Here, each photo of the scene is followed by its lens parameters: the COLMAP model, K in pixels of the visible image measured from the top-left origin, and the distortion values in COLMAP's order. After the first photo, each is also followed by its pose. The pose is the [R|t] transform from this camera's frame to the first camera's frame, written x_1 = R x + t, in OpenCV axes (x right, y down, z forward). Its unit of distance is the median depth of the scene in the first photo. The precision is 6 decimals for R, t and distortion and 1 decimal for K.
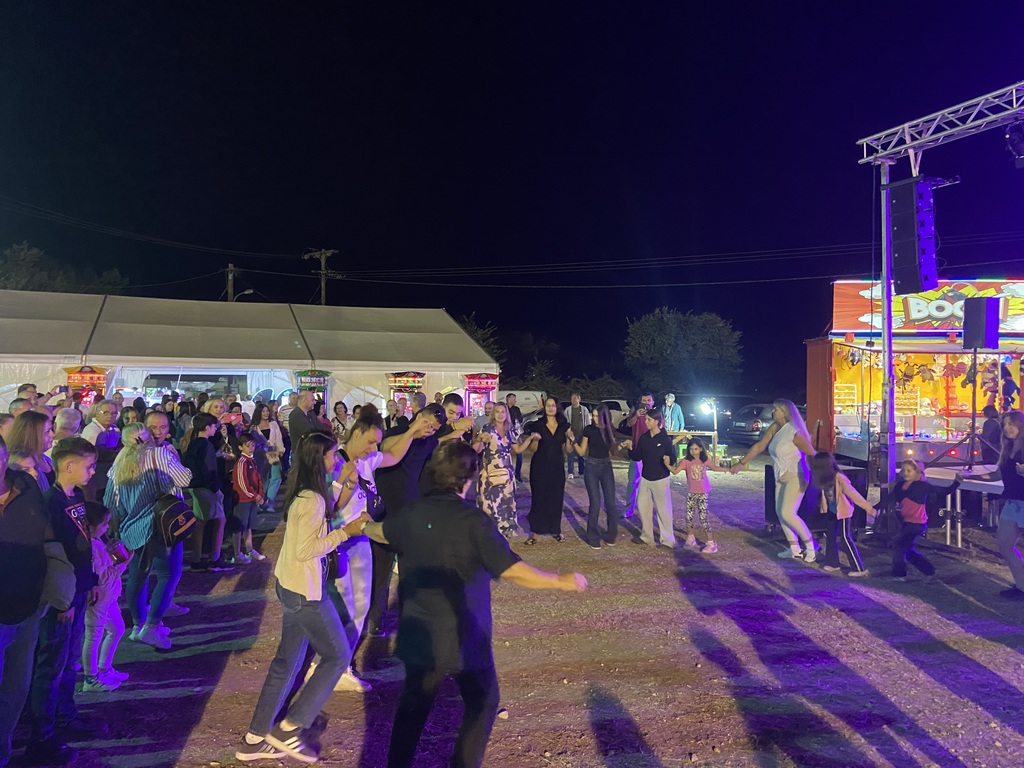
lens RADIAL K [[767.9, 0, 496.9], [0, 767.9, 376.9], [0, 0, 1]] dist [0.118256, -0.145771]
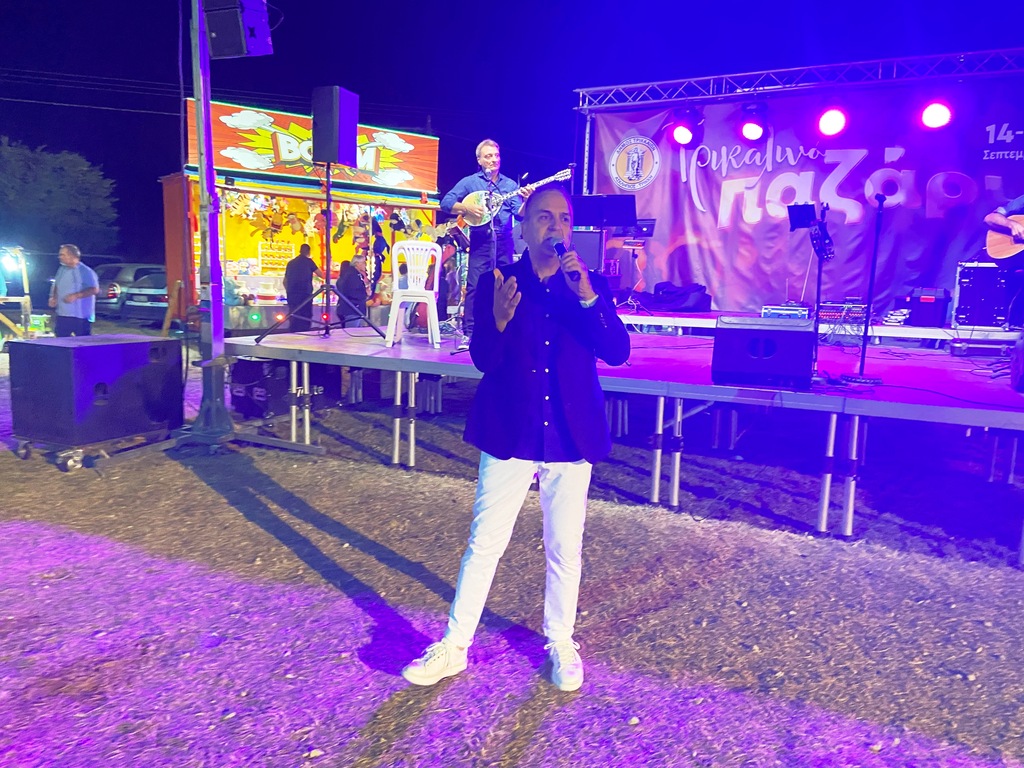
lens RADIAL K [[767.9, 0, 514.2], [0, 767.9, 382.4], [0, 0, 1]] dist [0.118256, -0.145771]
pose [[0.740466, -0.082437, 0.667019, 0.130882], [-0.031487, 0.987104, 0.156951, 0.022656], [-0.671356, -0.137219, 0.728322, 0.183512]]
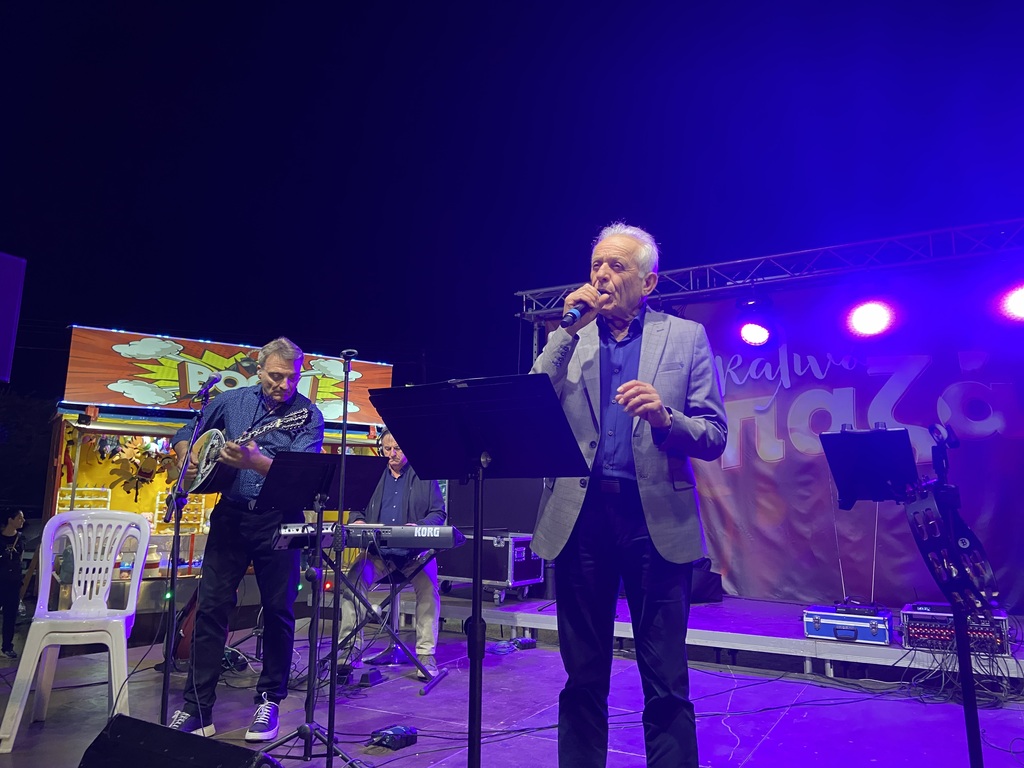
lens RADIAL K [[767.9, 0, 504.7], [0, 767.9, 368.9], [0, 0, 1]] dist [0.118256, -0.145771]
pose [[0.778188, 0.111518, 0.618052, 0.311519], [-0.017440, 0.987566, -0.156232, 0.008252], [-0.627790, 0.110799, 0.770457, 0.282937]]
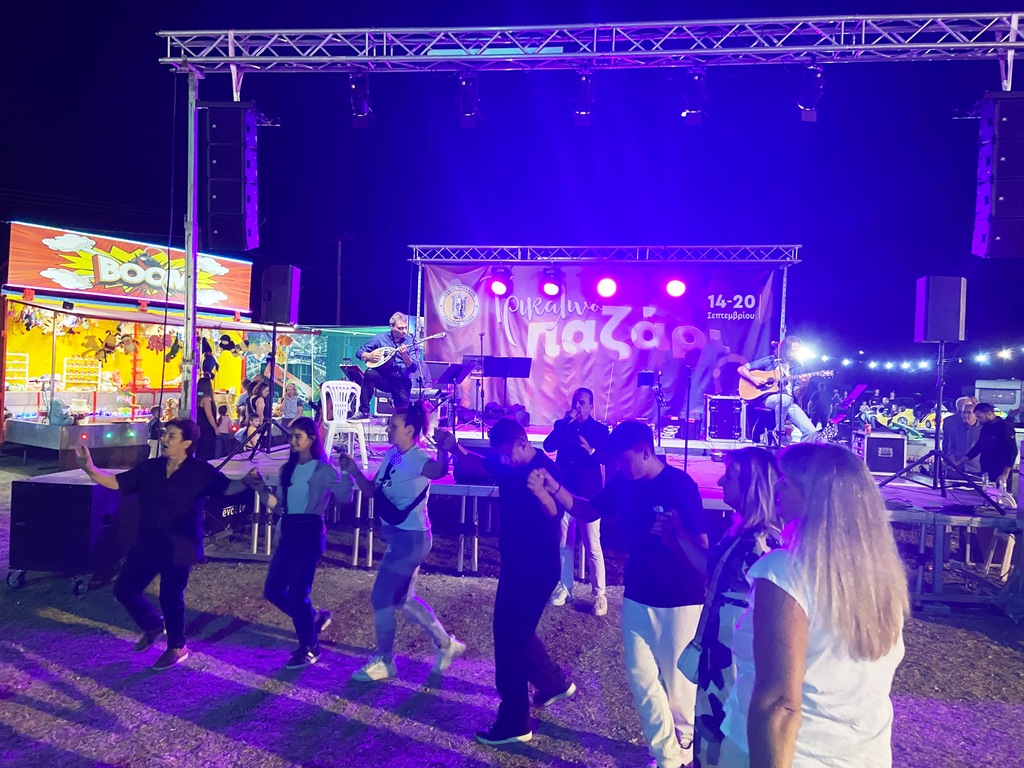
lens RADIAL K [[767.9, 0, 497.7], [0, 767.9, 371.0], [0, 0, 1]] dist [0.118256, -0.145771]
pose [[0.484075, 0.013469, 0.874923, -0.016385], [-0.042436, 0.999066, 0.008099, 0.000137], [-0.873997, -0.041048, 0.484195, 0.192175]]
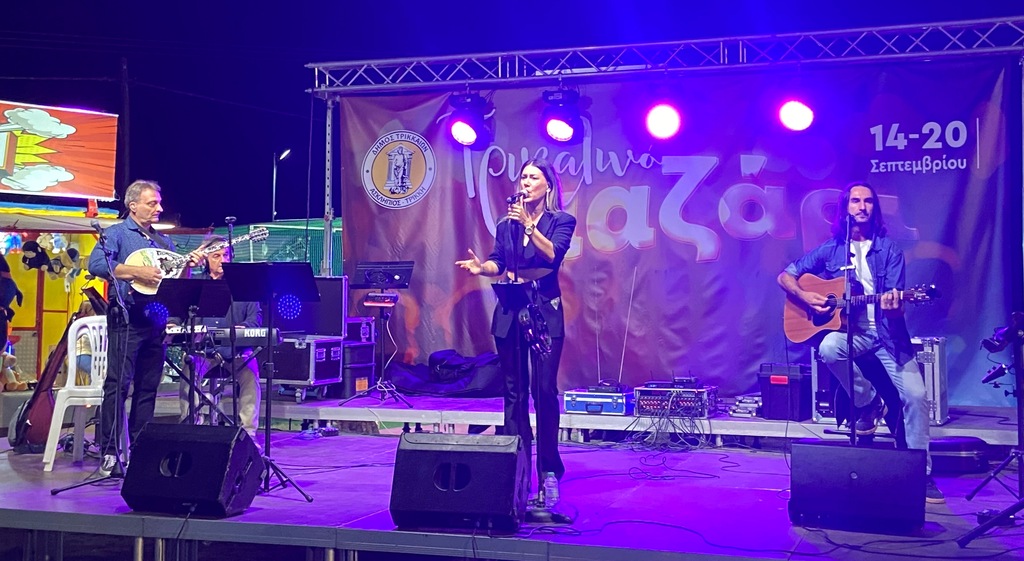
lens RADIAL K [[1388.4, 0, 466.3], [0, 1388.4, 186.1], [0, 0, 1]] dist [0.096931, 0.000000]
pose [[0.660253, 0.054858, 0.749037, 0.102435], [-0.011311, 0.997942, -0.063118, -0.001745], [-0.750958, 0.033201, 0.659515, 0.081162]]
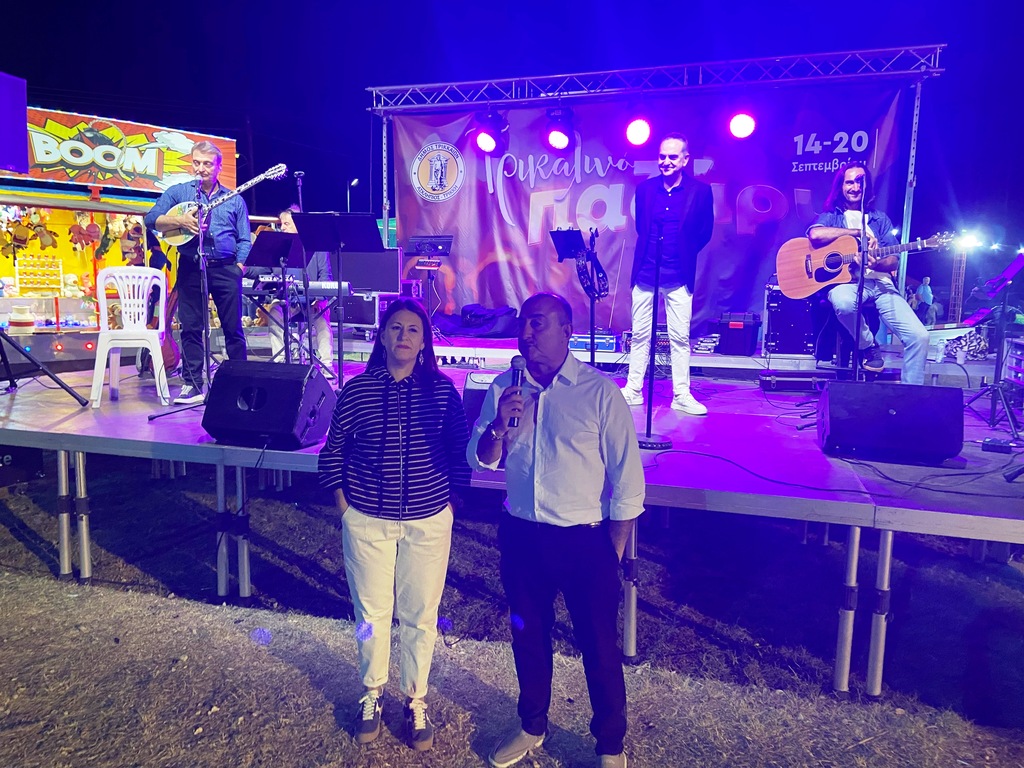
lens RADIAL K [[767.9, 0, 493.9], [0, 767.9, 380.1], [0, 0, 1]] dist [0.118256, -0.145771]
pose [[0.627864, -0.098550, 0.772058, 0.211520], [-0.020554, 0.989506, 0.143022, 0.011697], [-0.778051, -0.105667, 0.619250, 0.201911]]
